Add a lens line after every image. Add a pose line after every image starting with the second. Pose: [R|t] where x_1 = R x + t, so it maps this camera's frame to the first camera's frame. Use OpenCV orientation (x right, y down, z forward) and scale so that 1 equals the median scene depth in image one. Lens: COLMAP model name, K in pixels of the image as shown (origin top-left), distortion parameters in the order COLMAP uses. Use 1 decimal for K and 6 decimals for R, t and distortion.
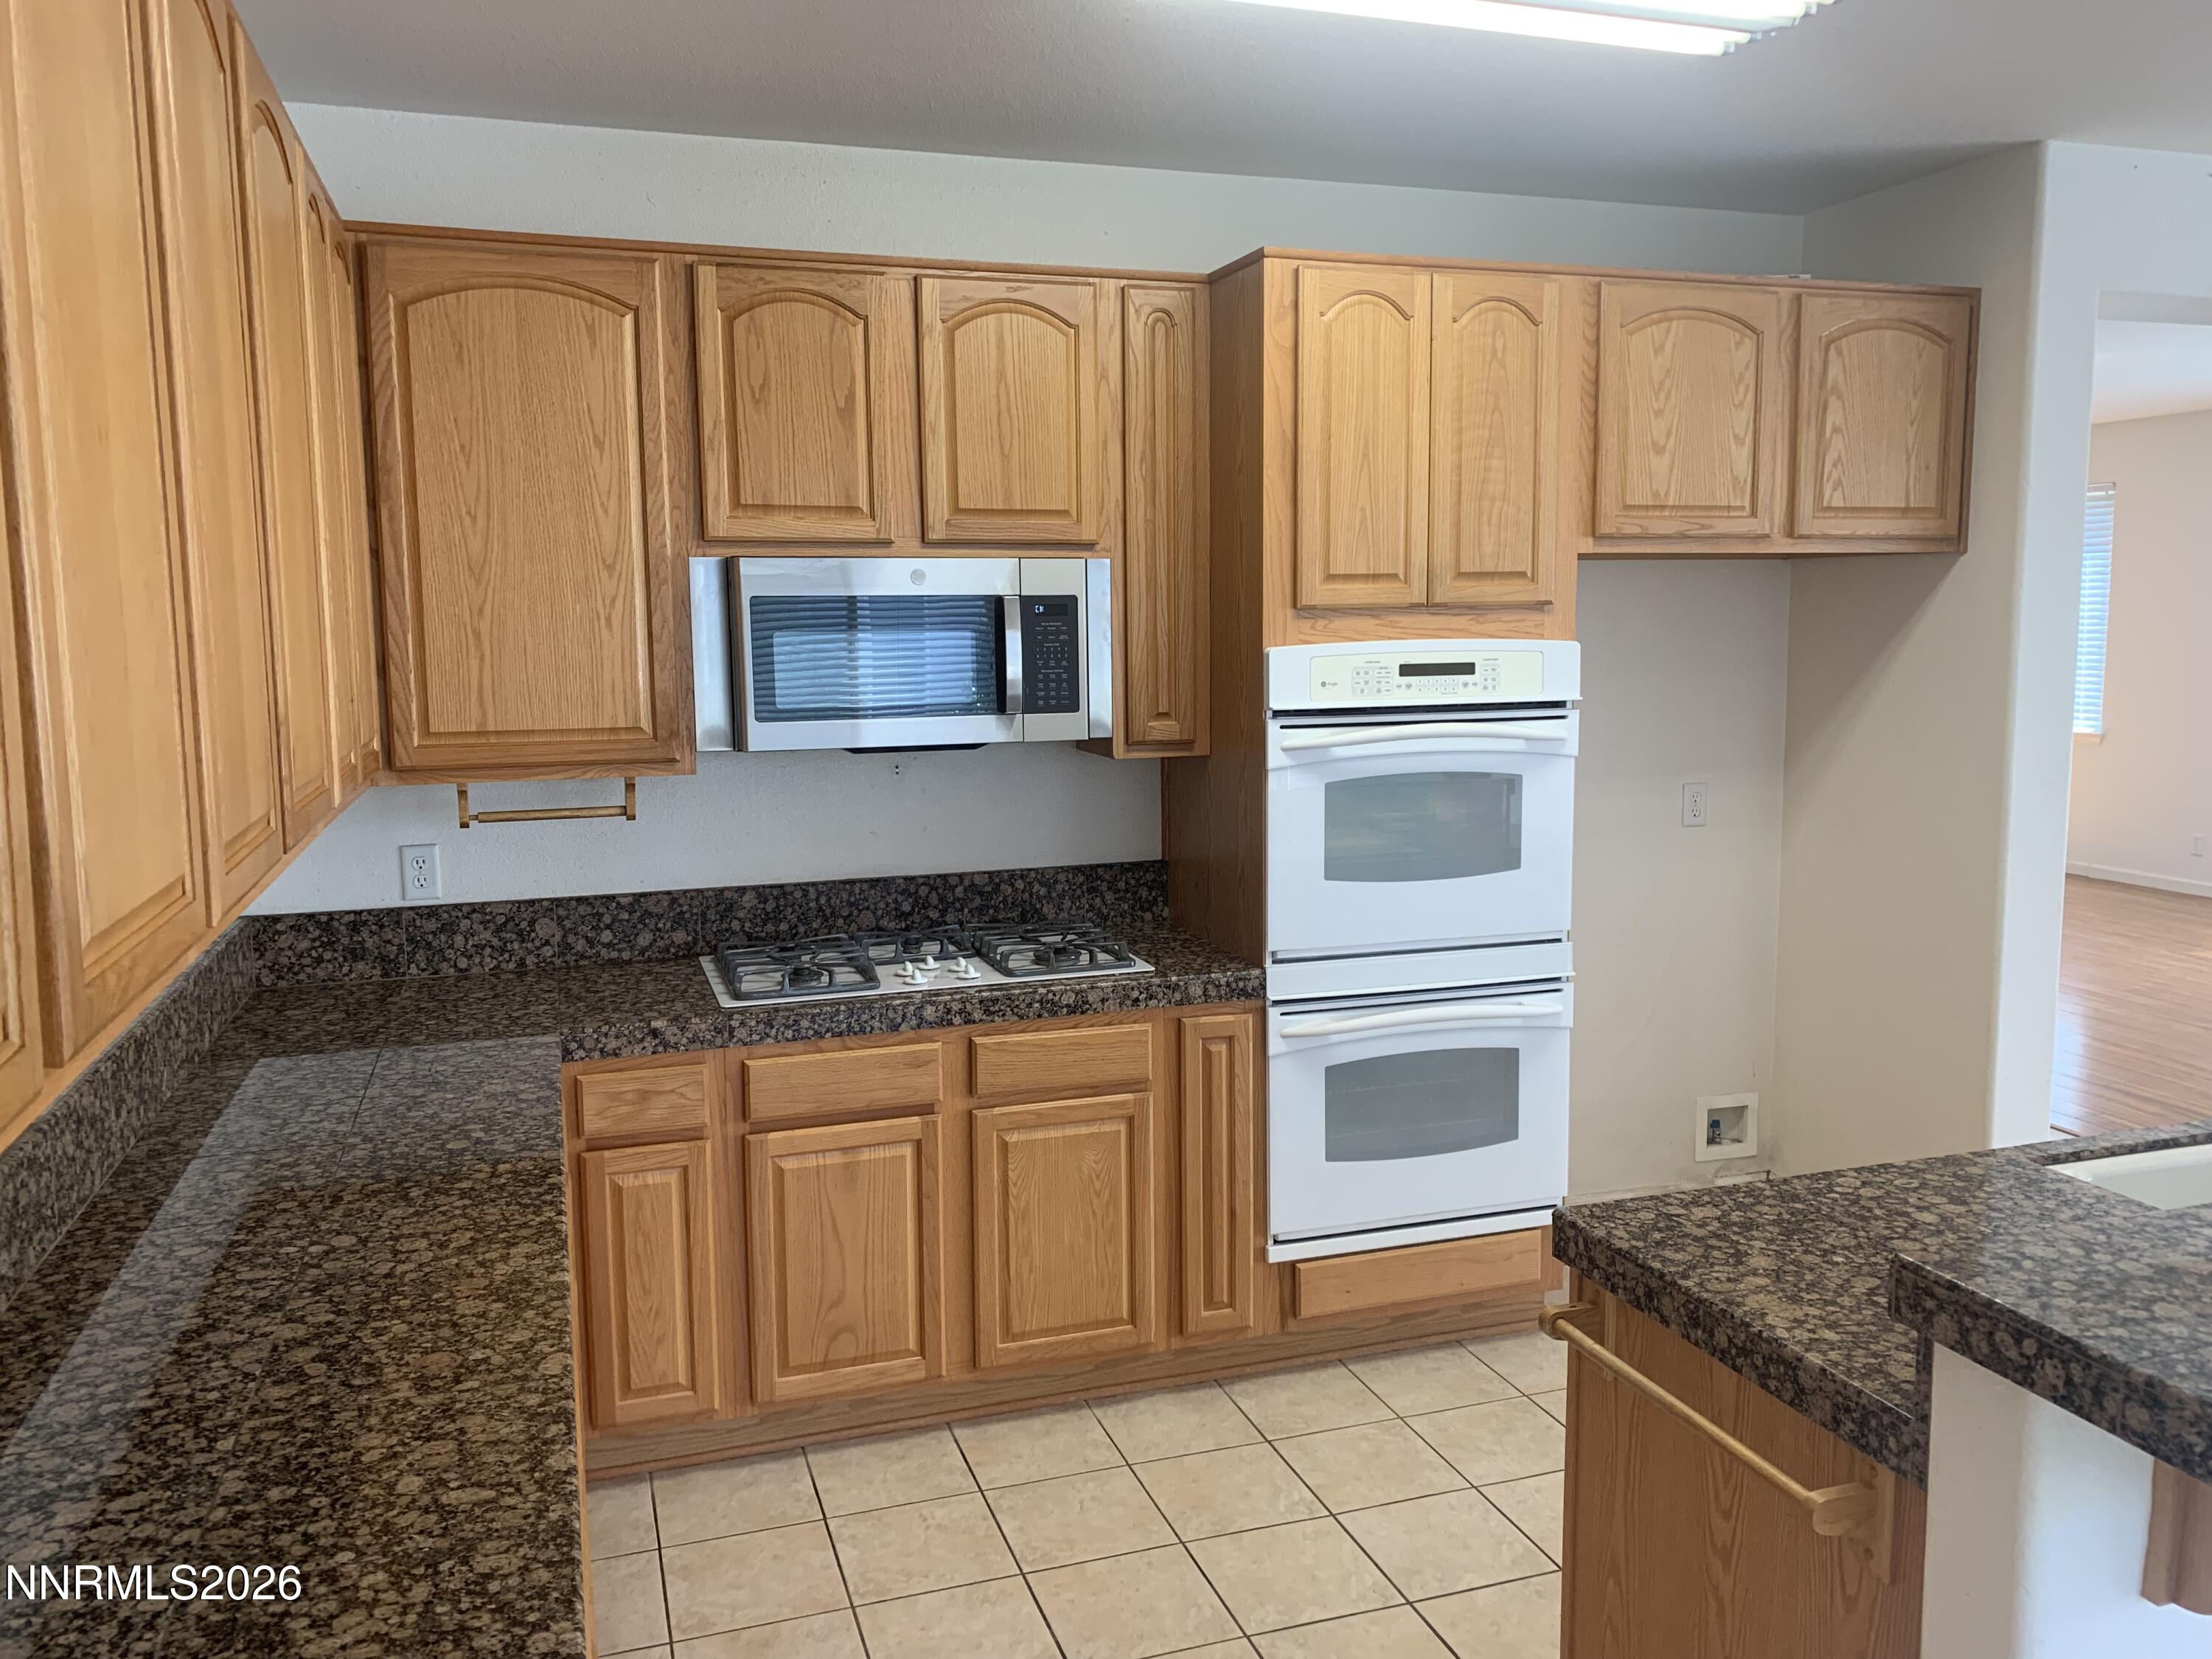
lens RADIAL K [[1710.2, 0, 1104.5], [0, 1710.2, 760.5], [0, 0, 1]] dist [0.137019, -0.327257]
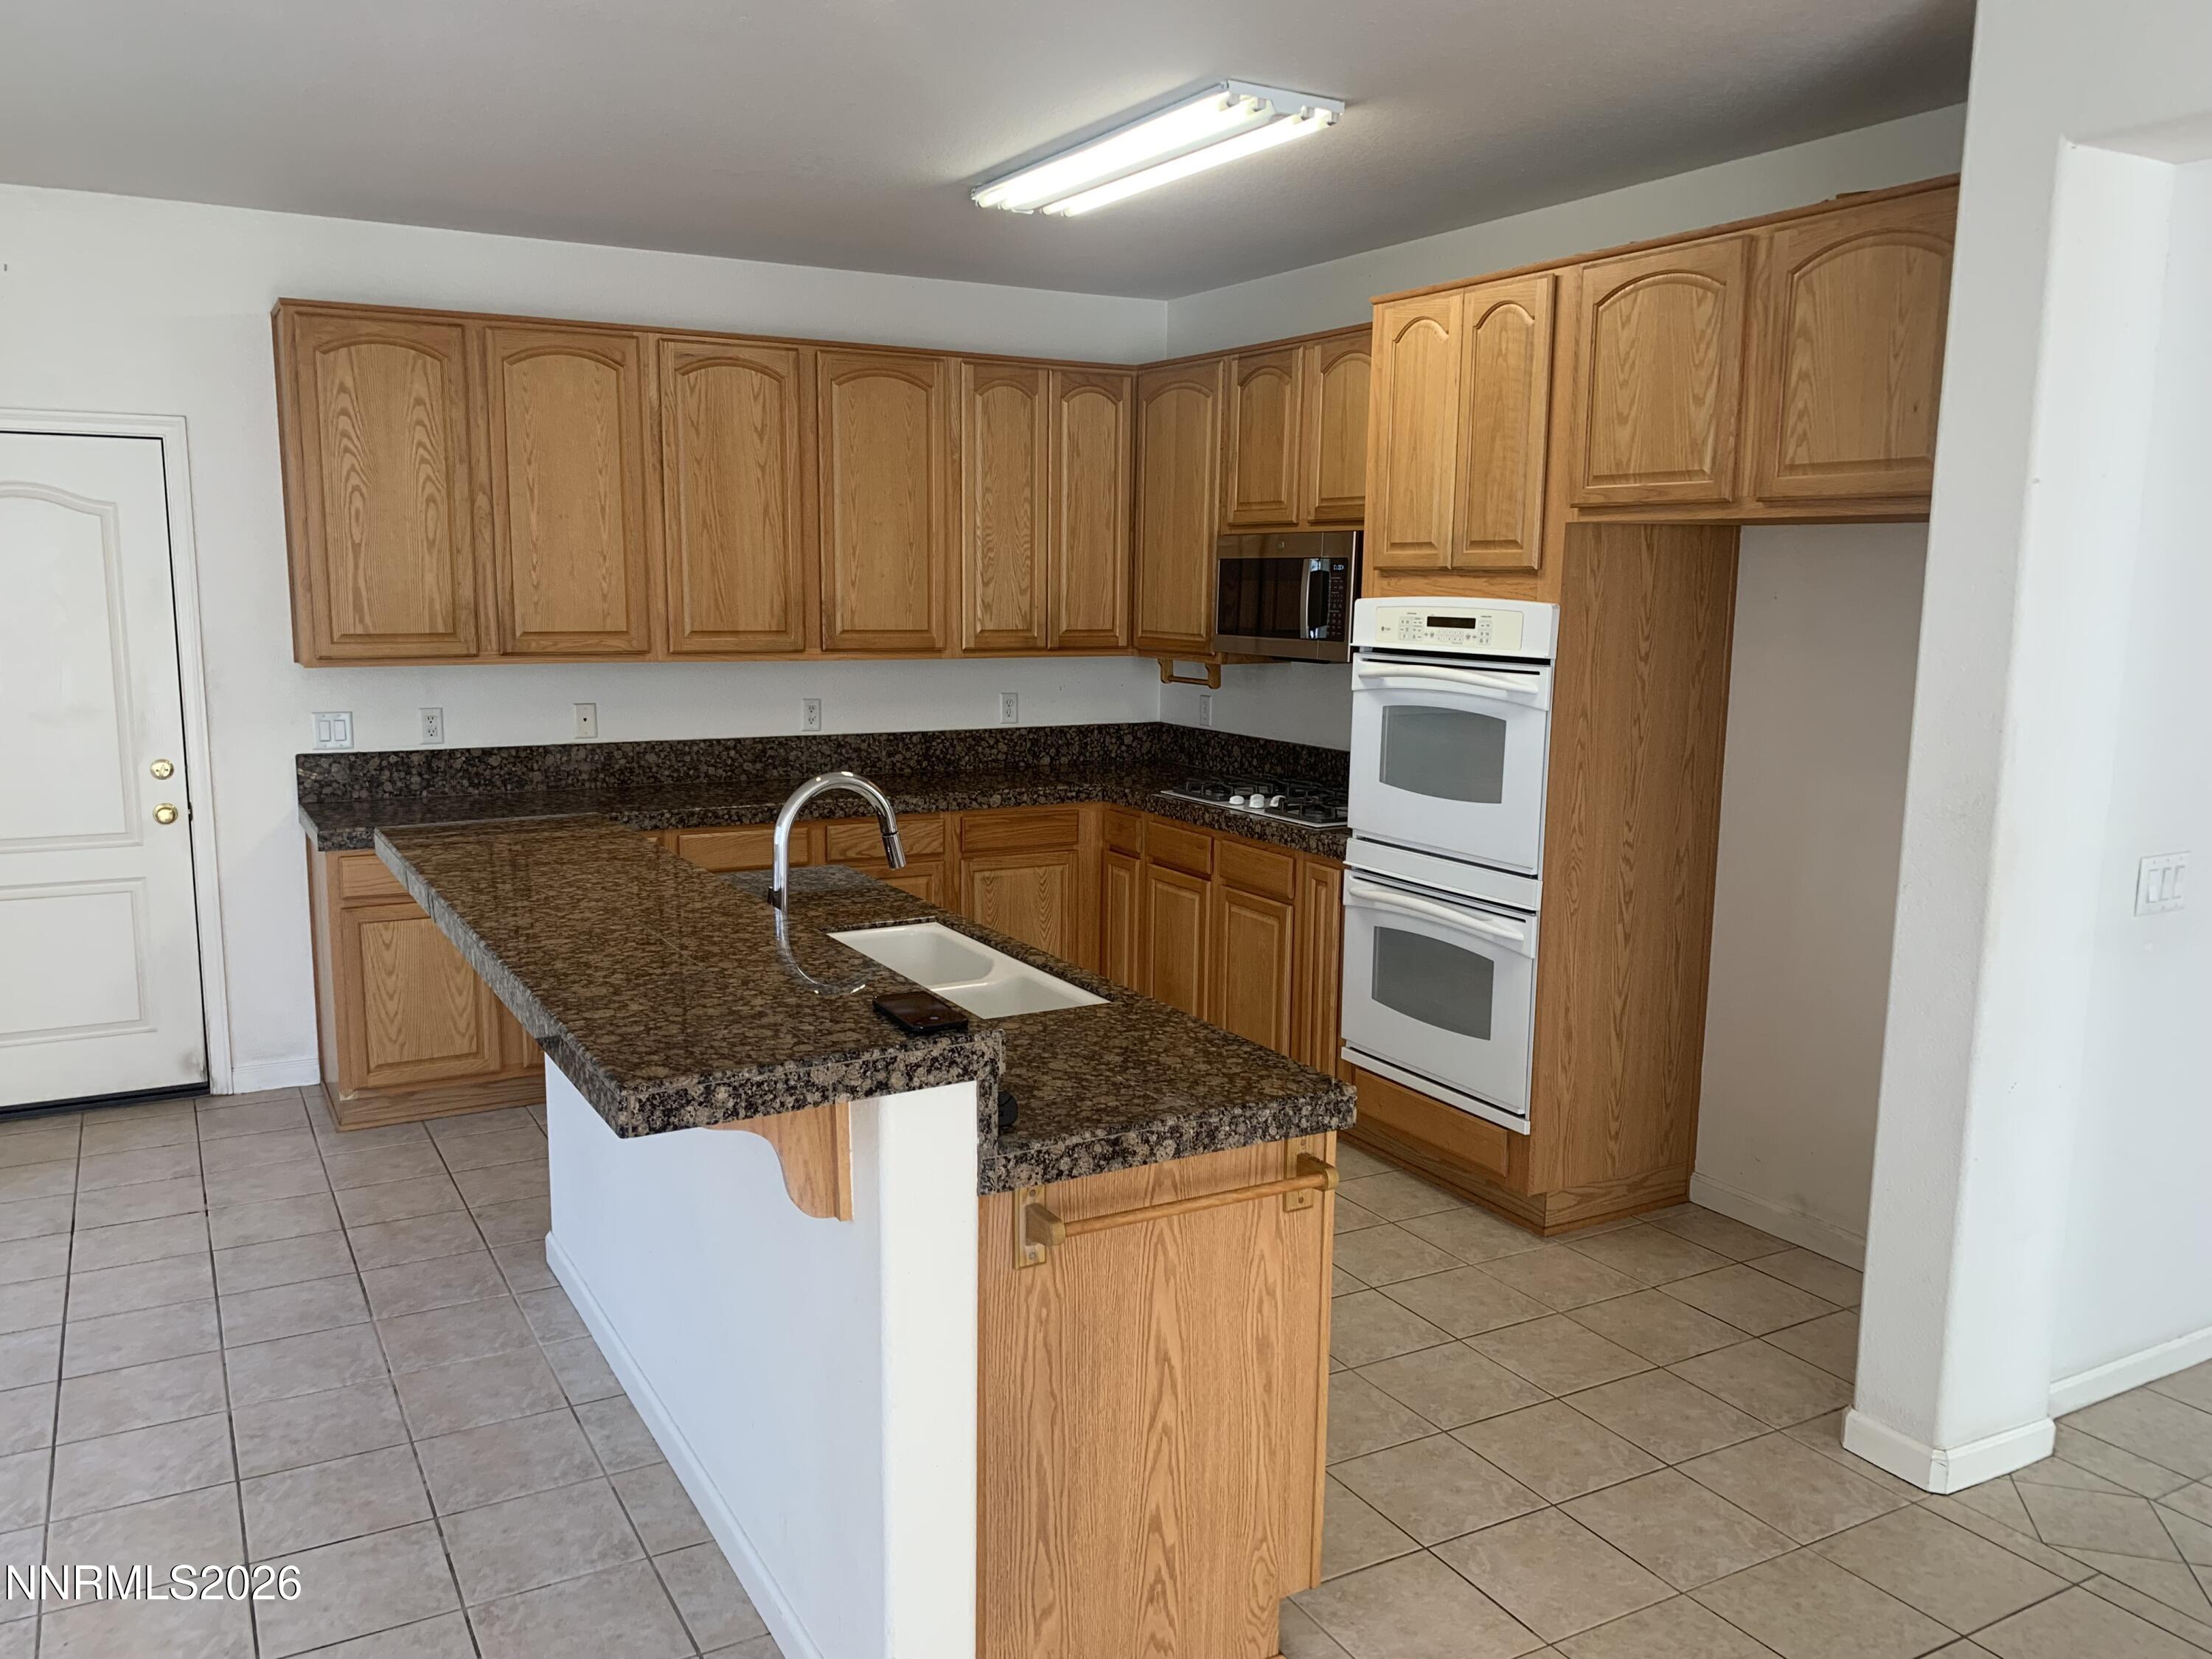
lens RADIAL K [[1710.2, 0, 1104.5], [0, 1710.2, 760.5], [0, 0, 1]] dist [0.137019, -0.327257]
pose [[0.199459, 0.121922, -0.972292, 1.296755], [-0.097951, 0.989741, 0.104016, -0.057863], [0.974998, 0.074490, 0.209355, 0.511500]]
